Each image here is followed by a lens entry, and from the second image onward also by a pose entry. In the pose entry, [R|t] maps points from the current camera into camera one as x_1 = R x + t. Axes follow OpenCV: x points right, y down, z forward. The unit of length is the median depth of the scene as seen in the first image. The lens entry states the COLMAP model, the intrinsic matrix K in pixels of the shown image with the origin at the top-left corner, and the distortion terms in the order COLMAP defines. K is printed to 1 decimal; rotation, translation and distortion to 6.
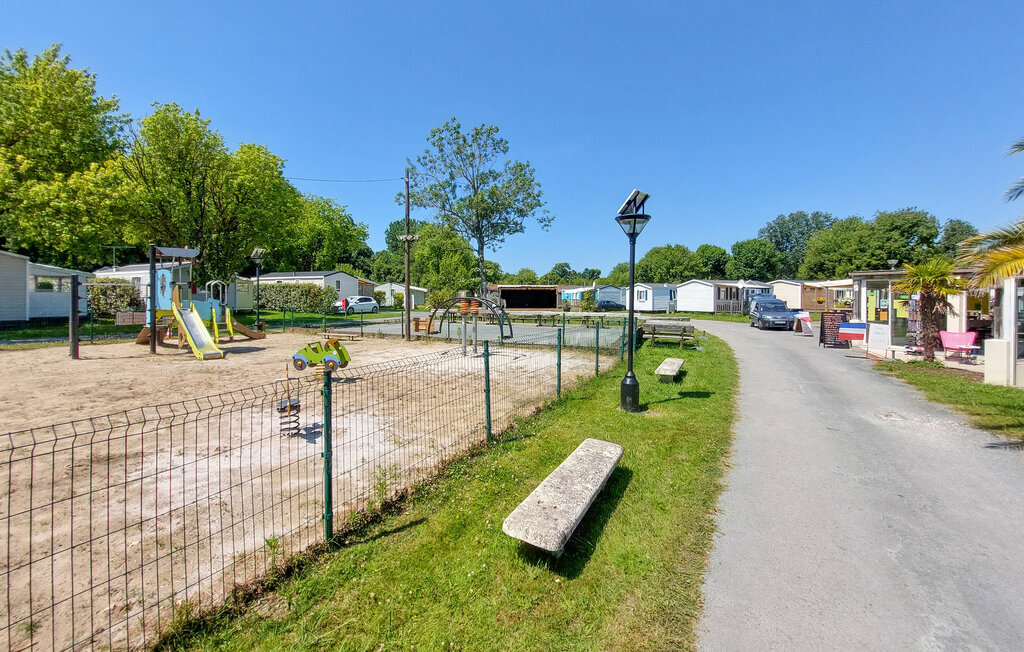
lens RADIAL K [[394.8, 0, 513.1], [0, 394.8, 290.6], [0, 0, 1]] dist [-0.000251, -0.000058]
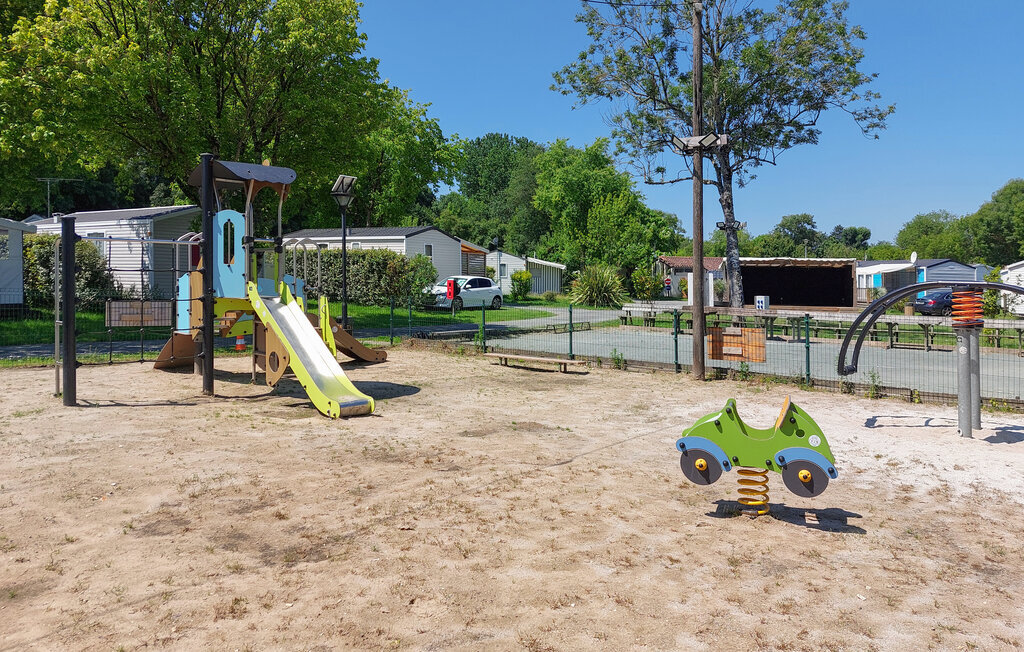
lens RADIAL K [[711.1, 0, 513.6], [0, 711.1, 278.9], [0, 0, 1]] dist [0.044112, -0.001299]
pose [[0.984092, 0.014572, -0.177061, -0.180396], [-0.012008, 0.999807, 0.015549, 0.003884], [0.177253, -0.013175, 0.984077, 0.106249]]
